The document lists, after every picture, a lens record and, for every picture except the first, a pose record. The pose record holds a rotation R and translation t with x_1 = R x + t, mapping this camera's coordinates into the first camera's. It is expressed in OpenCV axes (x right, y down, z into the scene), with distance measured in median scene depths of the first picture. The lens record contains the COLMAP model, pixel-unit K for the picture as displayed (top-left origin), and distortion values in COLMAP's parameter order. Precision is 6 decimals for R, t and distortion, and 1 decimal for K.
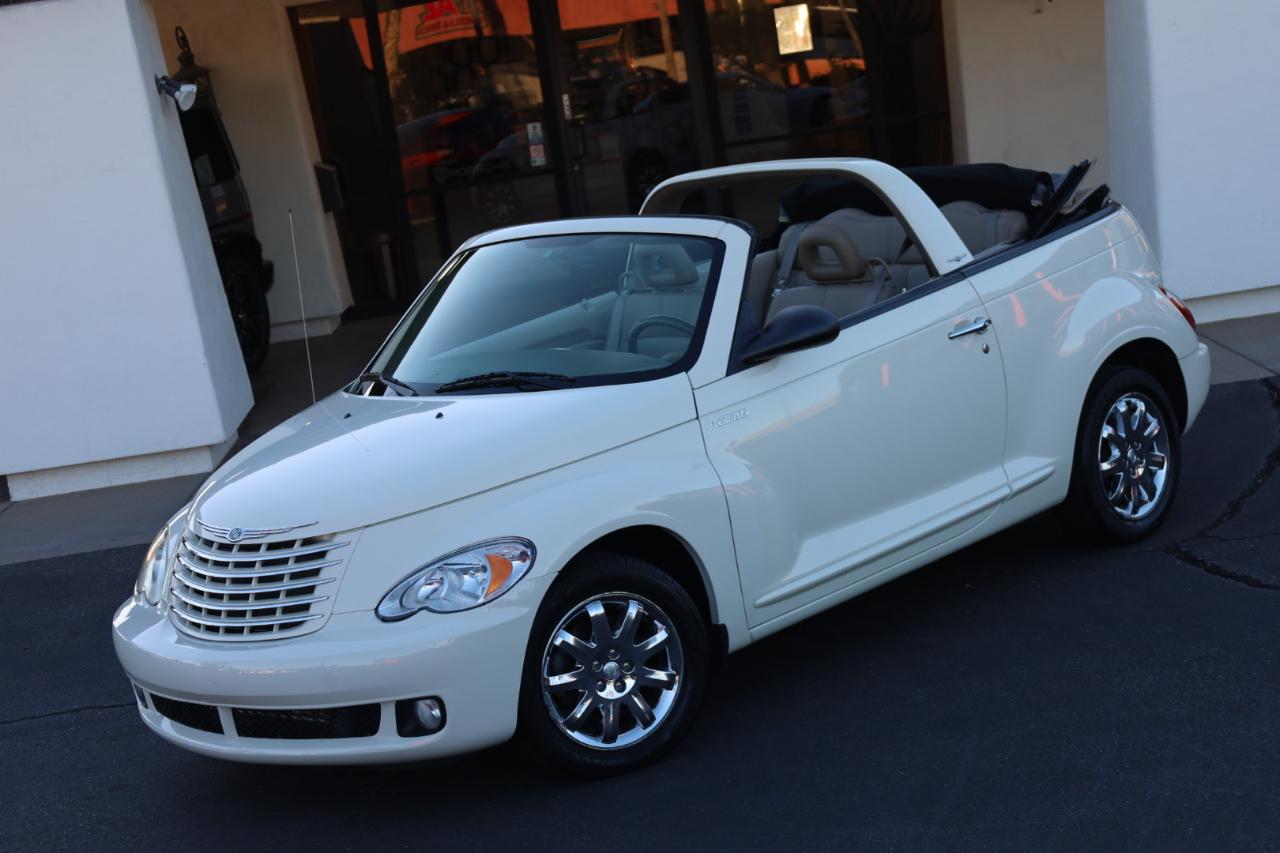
lens RADIAL K [[2487.7, 0, 640.0], [0, 2487.7, 426.5], [0, 0, 1]] dist [-0.107757, -0.024629]
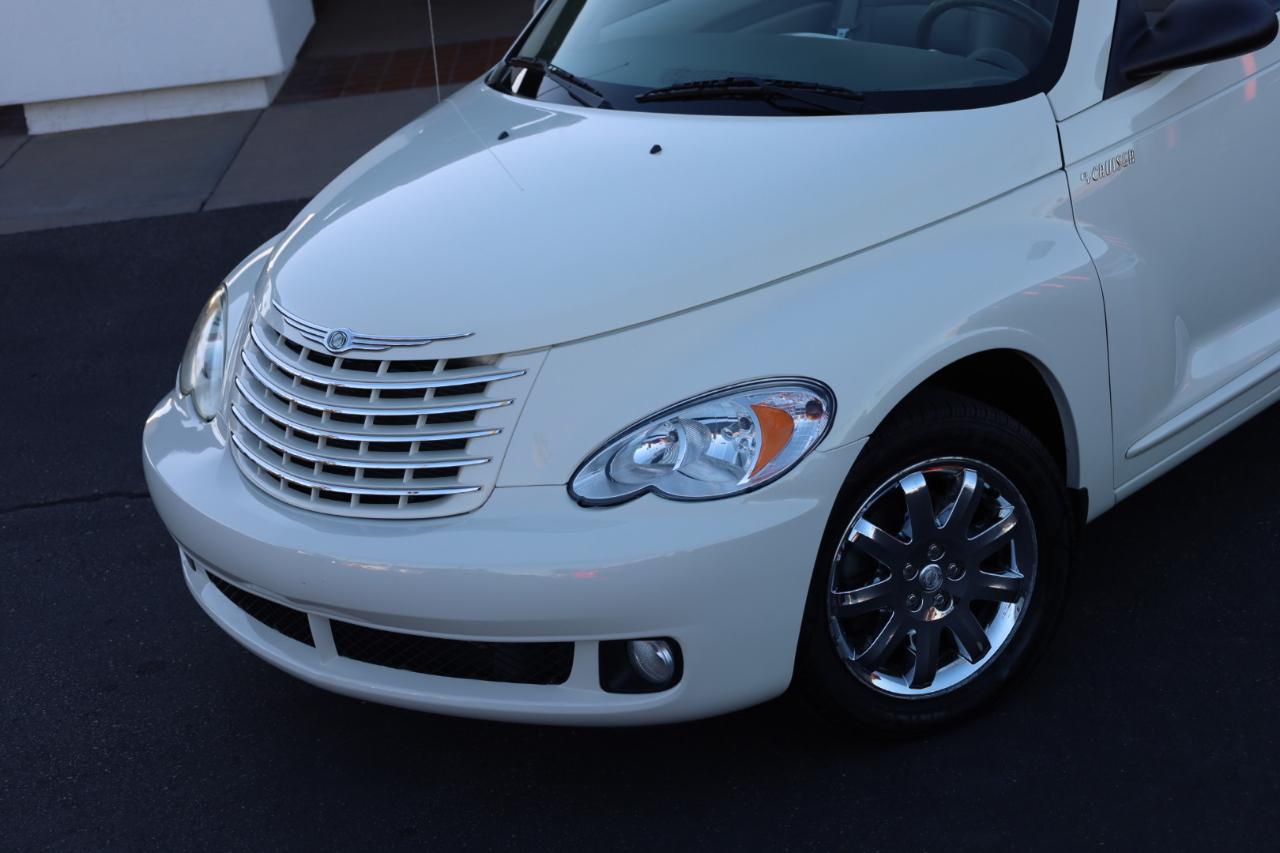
lens RADIAL K [[2487.7, 0, 640.0], [0, 2487.7, 426.5], [0, 0, 1]] dist [-0.107757, -0.024629]
pose [[0.999434, 0.031186, -0.012630, -0.078453], [-0.028677, 0.985870, 0.165039, -0.041579], [0.017598, -0.164583, 0.986206, 0.380238]]
